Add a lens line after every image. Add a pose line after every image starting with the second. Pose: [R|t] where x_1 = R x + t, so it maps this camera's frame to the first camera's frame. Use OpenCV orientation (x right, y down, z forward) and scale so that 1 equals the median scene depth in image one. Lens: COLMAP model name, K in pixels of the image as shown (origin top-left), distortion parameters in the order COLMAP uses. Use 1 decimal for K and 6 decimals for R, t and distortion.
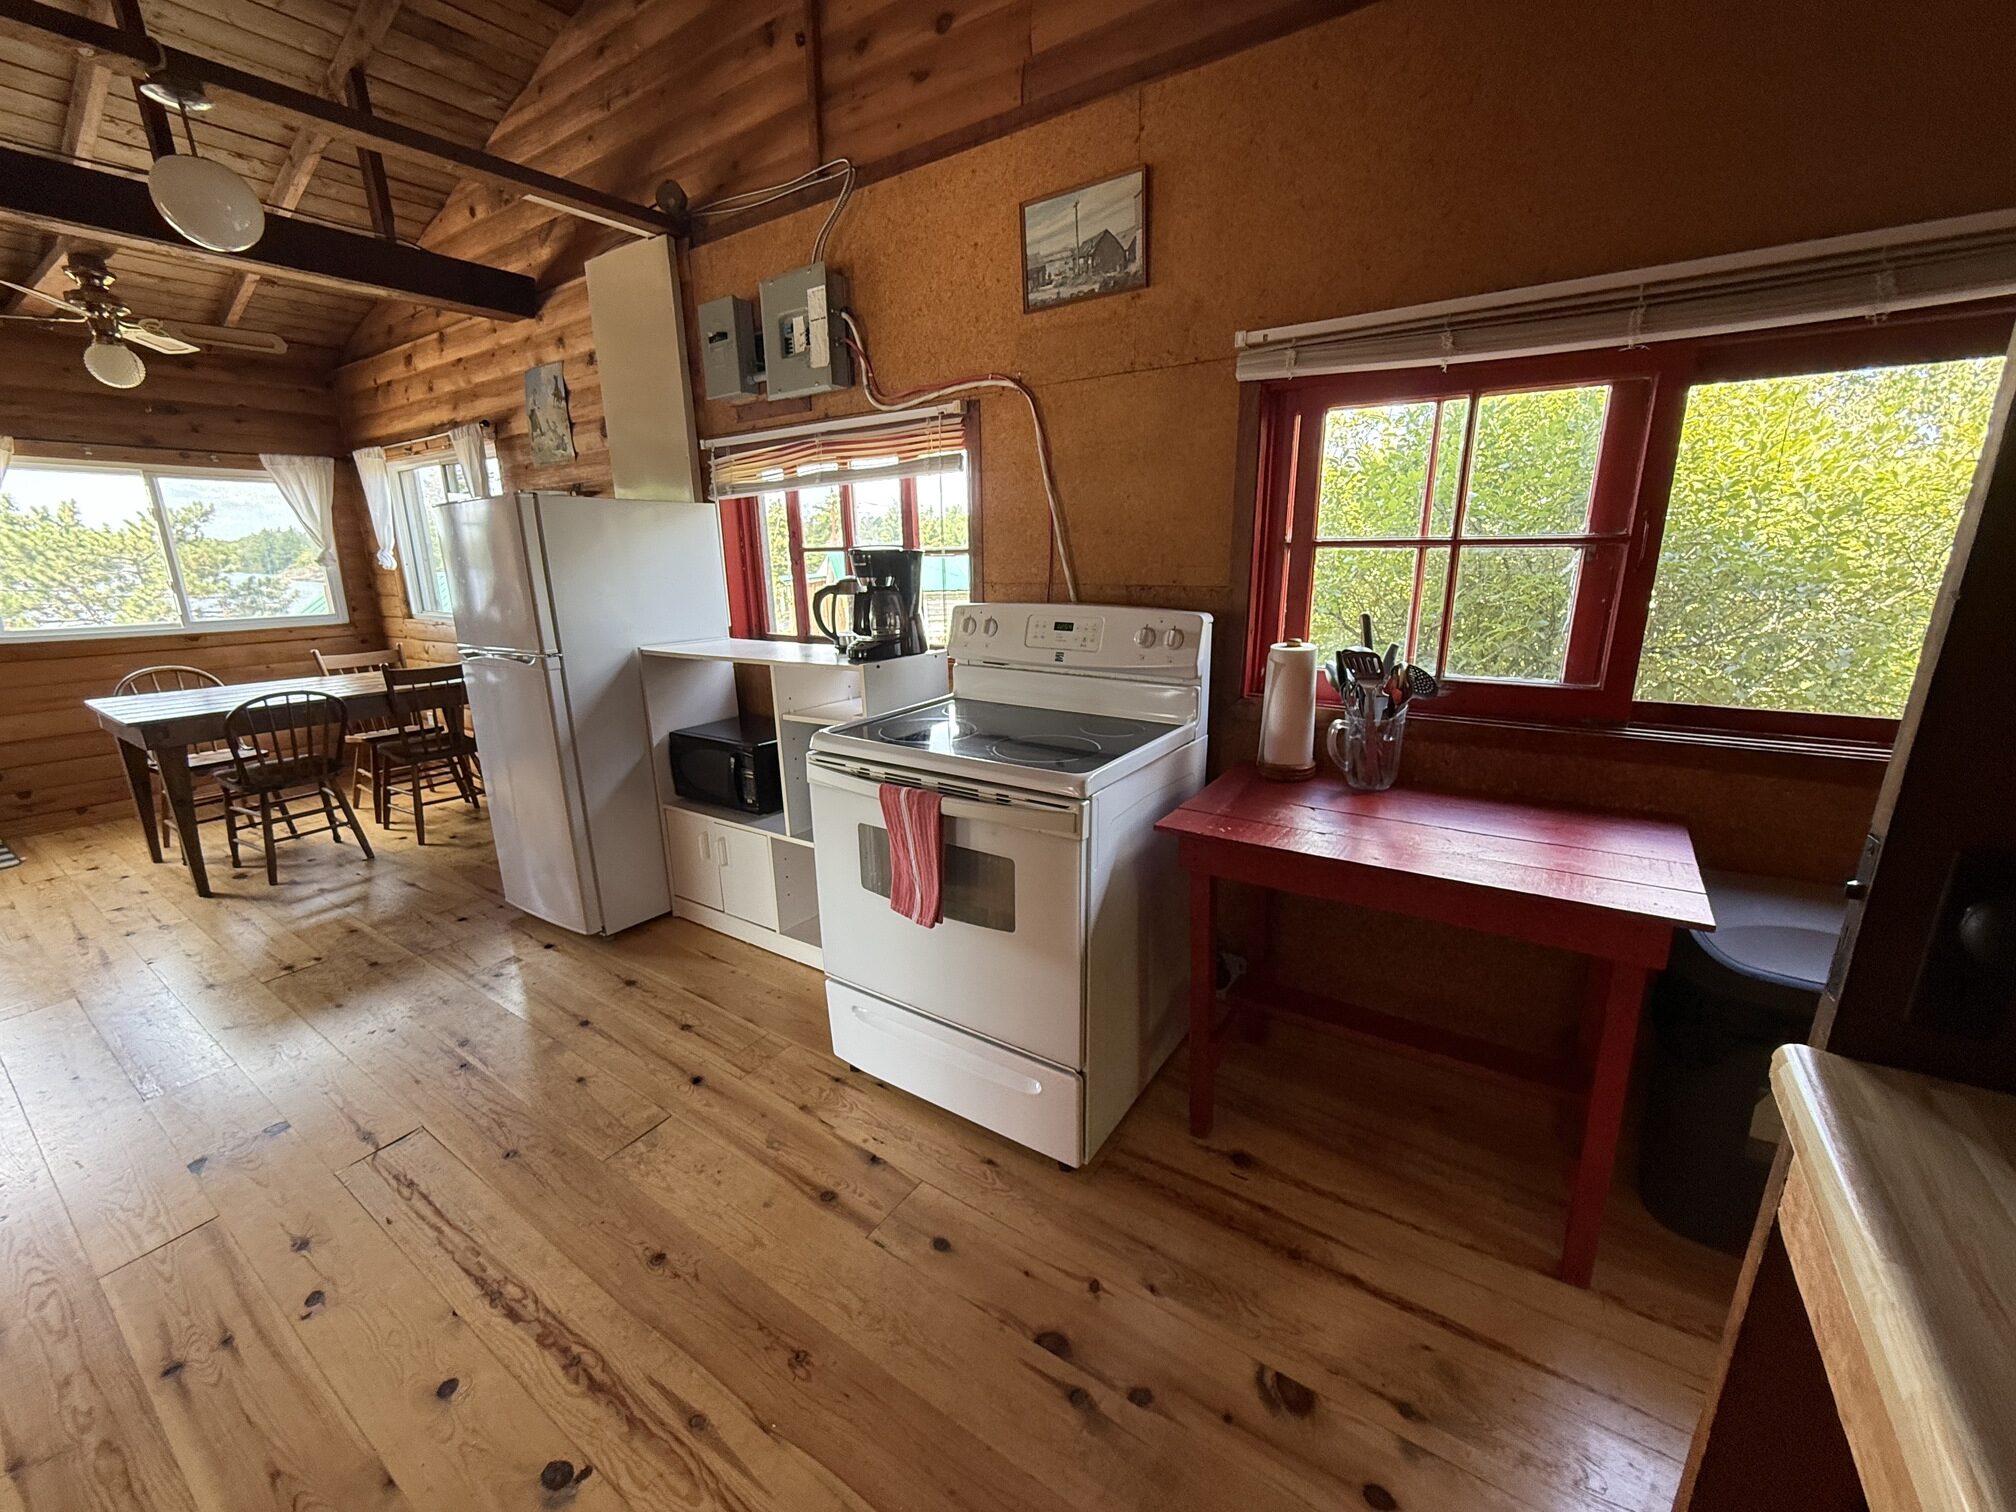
lens RADIAL K [[806.5, 0, 1014.9], [0, 806.5, 756.6], [0, 0, 1]] dist [0.000681, 0.000008]
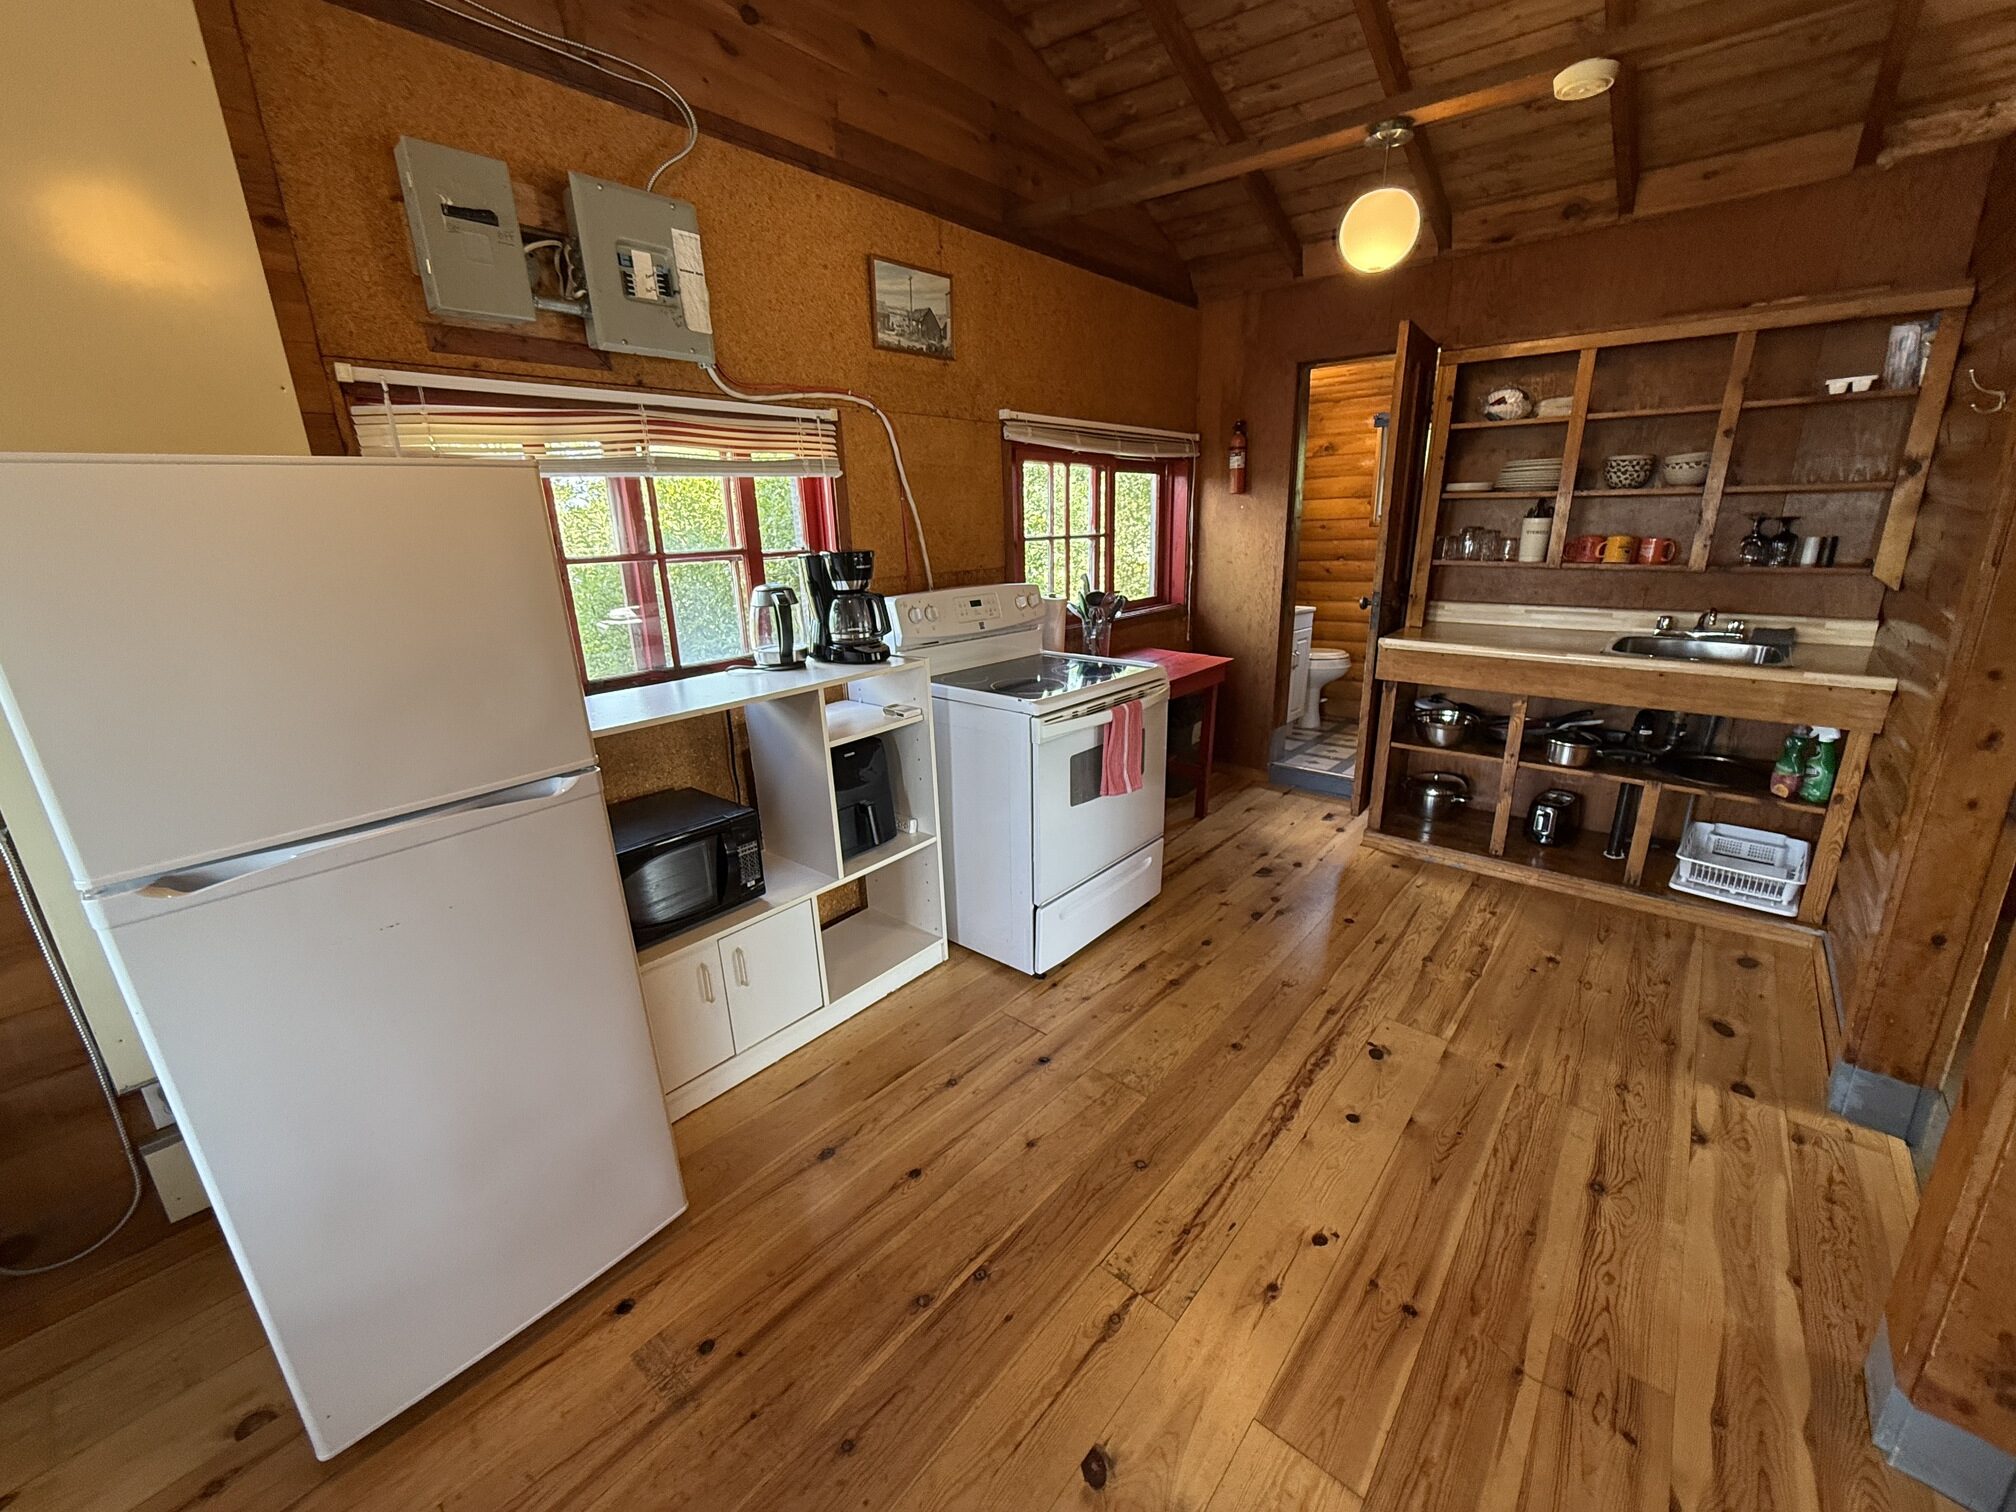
lens RADIAL K [[806.5, 0, 1014.9], [0, 806.5, 756.6], [0, 0, 1]] dist [0.000681, 0.000008]
pose [[0.107553, -0.269641, 0.956936, -1.378457], [0.269543, 0.934378, 0.232990, -0.232965], [-0.956963, 0.232877, 0.173175, 0.816575]]
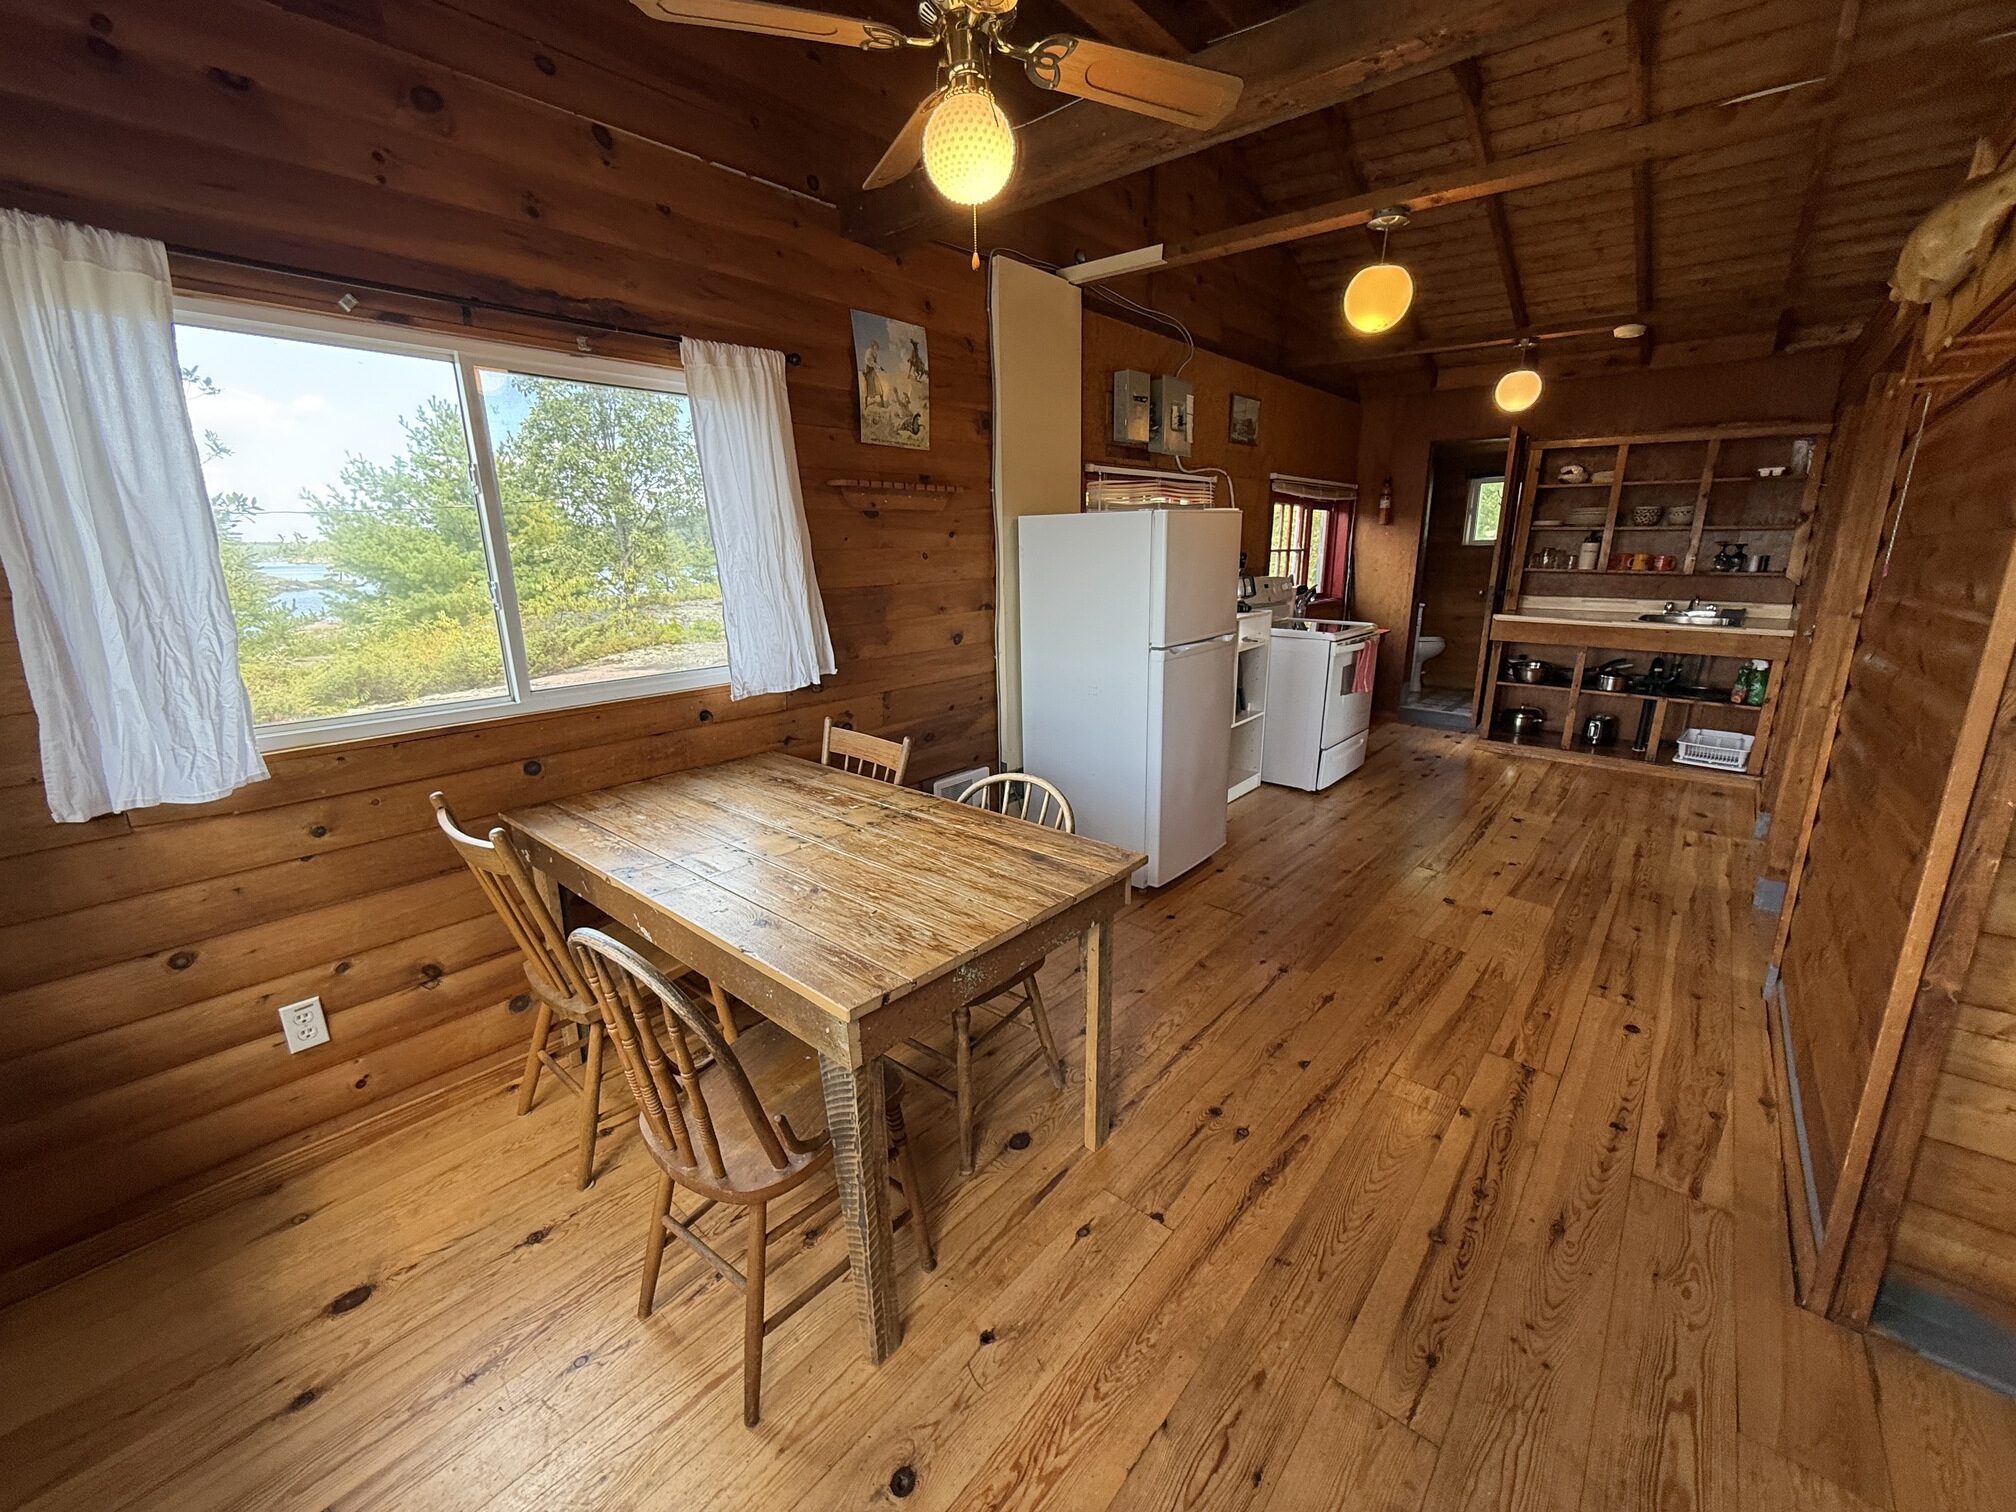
lens RADIAL K [[806.5, 0, 1014.9], [0, 806.5, 756.6], [0, 0, 1]] dist [0.000681, 0.000008]
pose [[0.115943, -0.241123, 0.963544, -2.531087], [0.253414, 0.945163, 0.206030, -0.382627], [-0.960385, 0.220287, 0.170689, 1.502388]]
